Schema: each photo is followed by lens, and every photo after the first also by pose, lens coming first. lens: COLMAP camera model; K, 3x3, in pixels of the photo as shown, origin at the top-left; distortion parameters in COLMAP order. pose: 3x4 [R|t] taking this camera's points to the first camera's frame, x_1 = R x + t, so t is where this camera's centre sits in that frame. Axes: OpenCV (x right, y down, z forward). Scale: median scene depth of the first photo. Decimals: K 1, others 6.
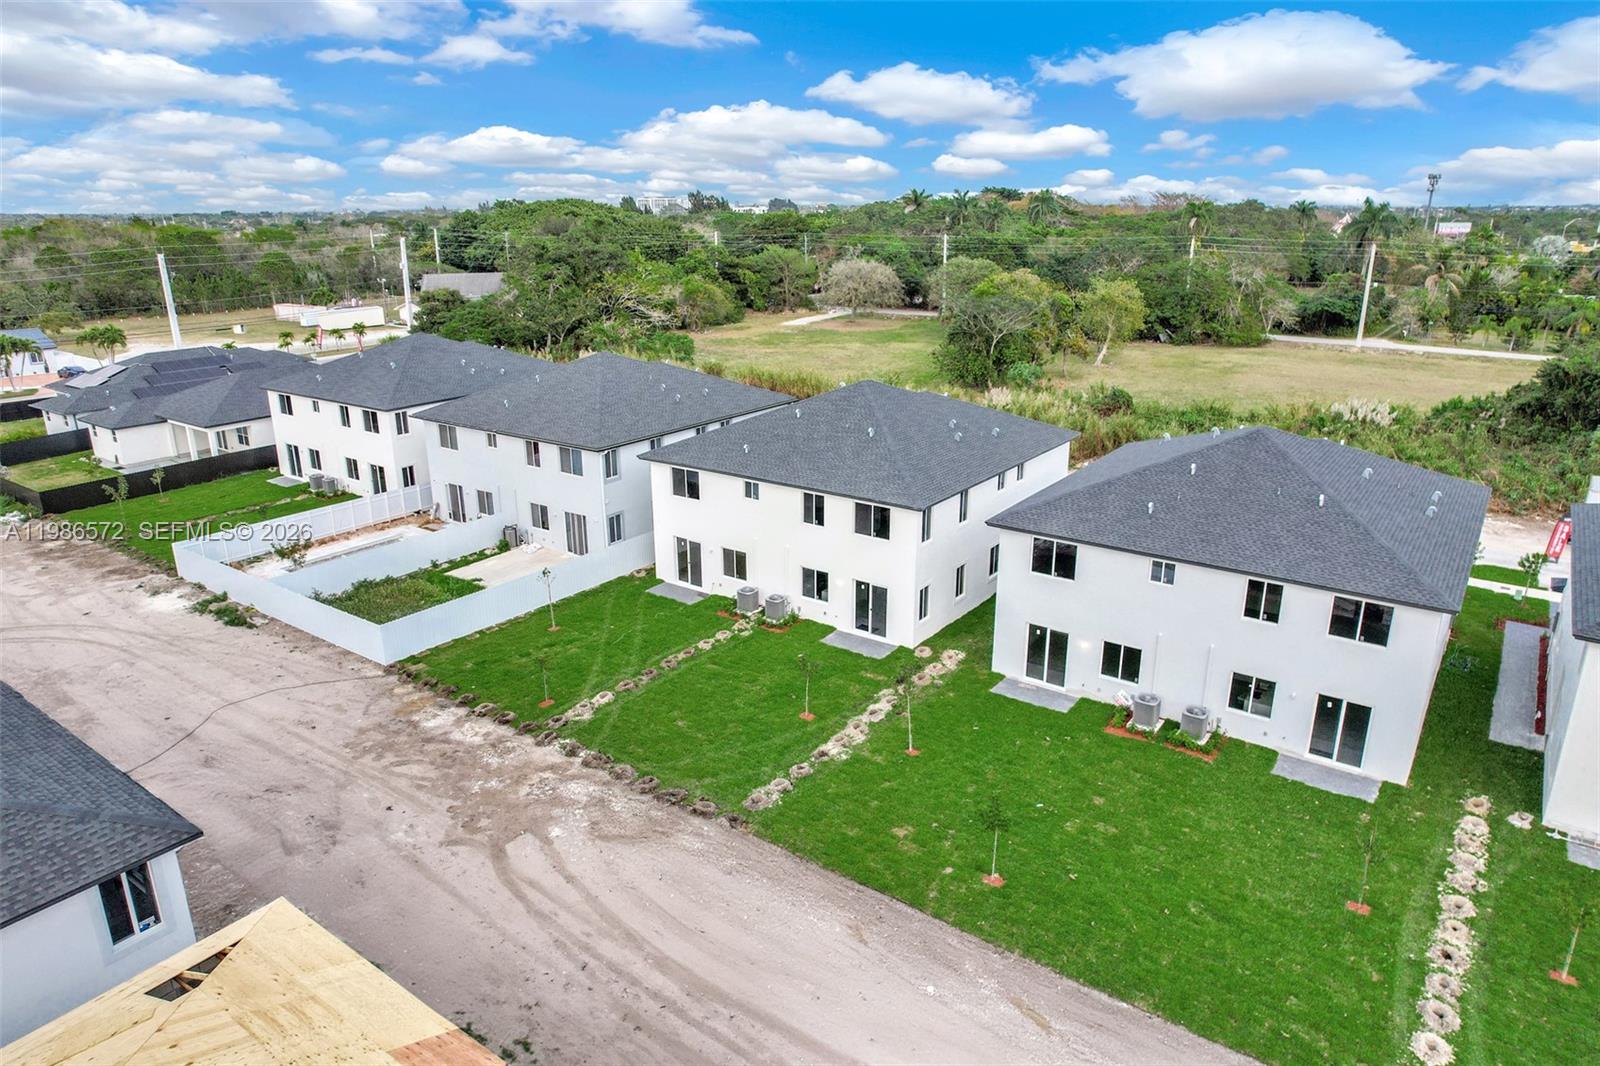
lens RADIAL K [[1021.5, 0, 800.0], [0, 1021.5, 533.0], [0, 0, 1]] dist [-0.063366, 0.050423]
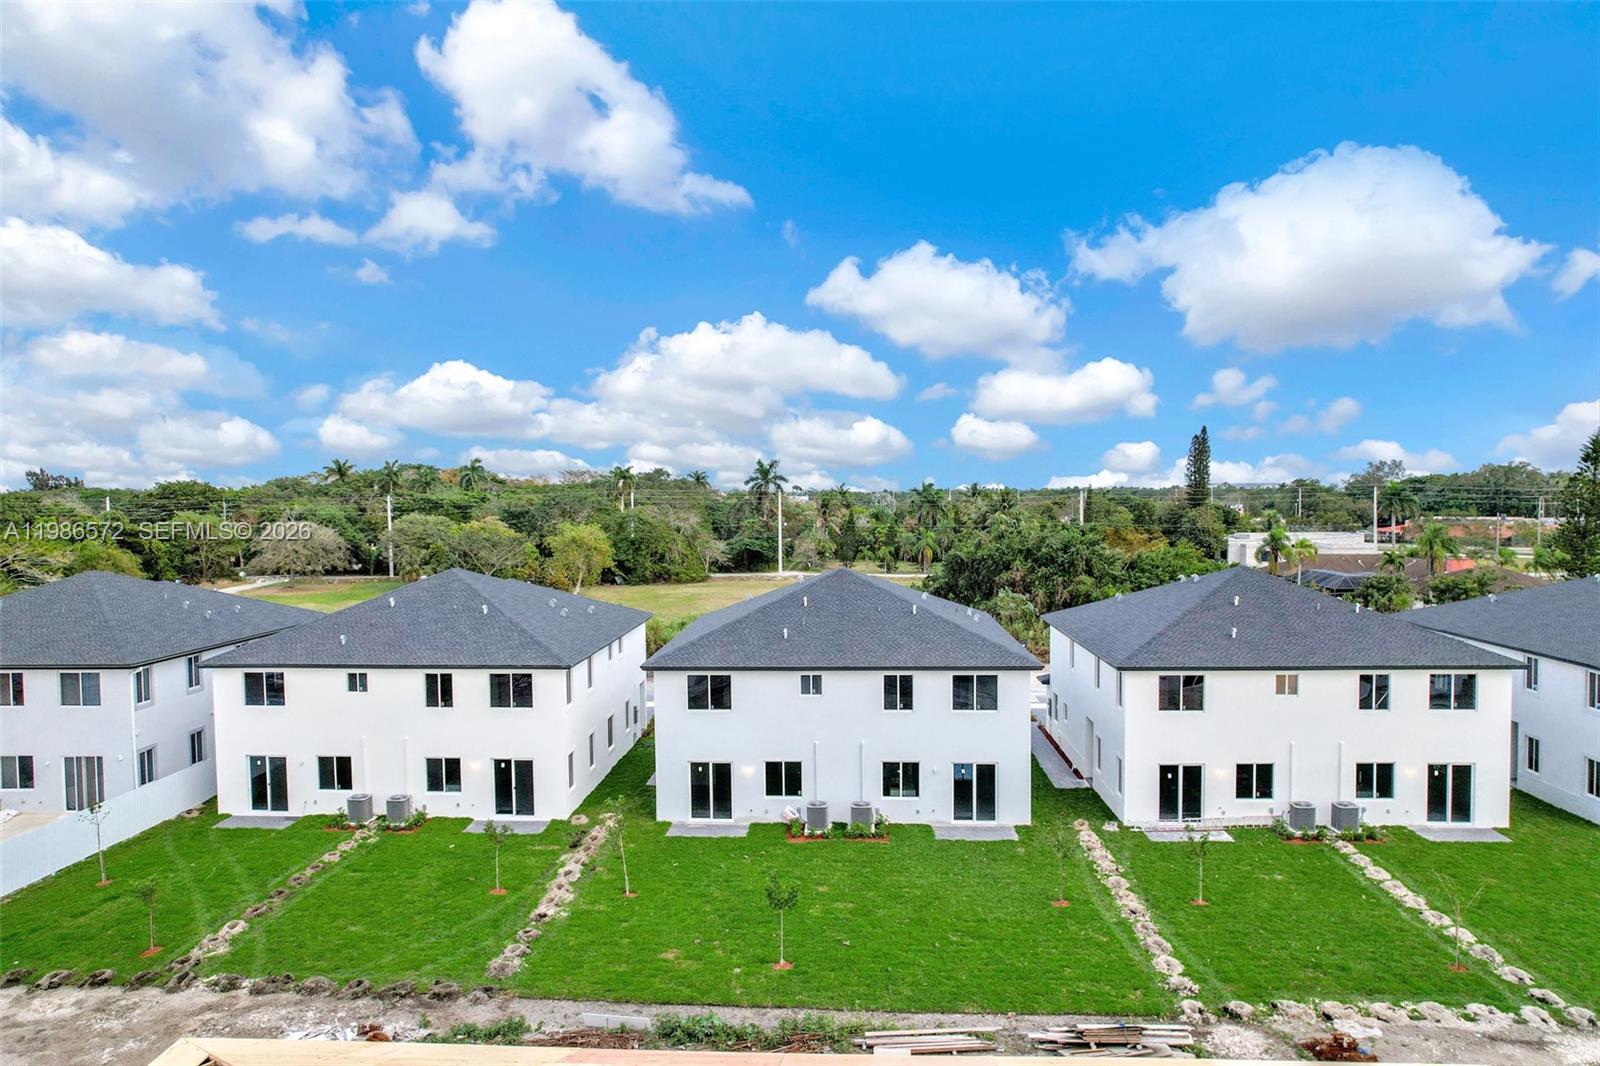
lens RADIAL K [[1021.5, 0, 800.0], [0, 1021.5, 533.0], [0, 0, 1]] dist [-0.063366, 0.050423]
pose [[0.837987, -0.025929, 0.545073, -0.222844], [0.174594, 0.959104, -0.222794, 0.108567], [-0.517005, 0.281865, 0.808244, 0.045400]]
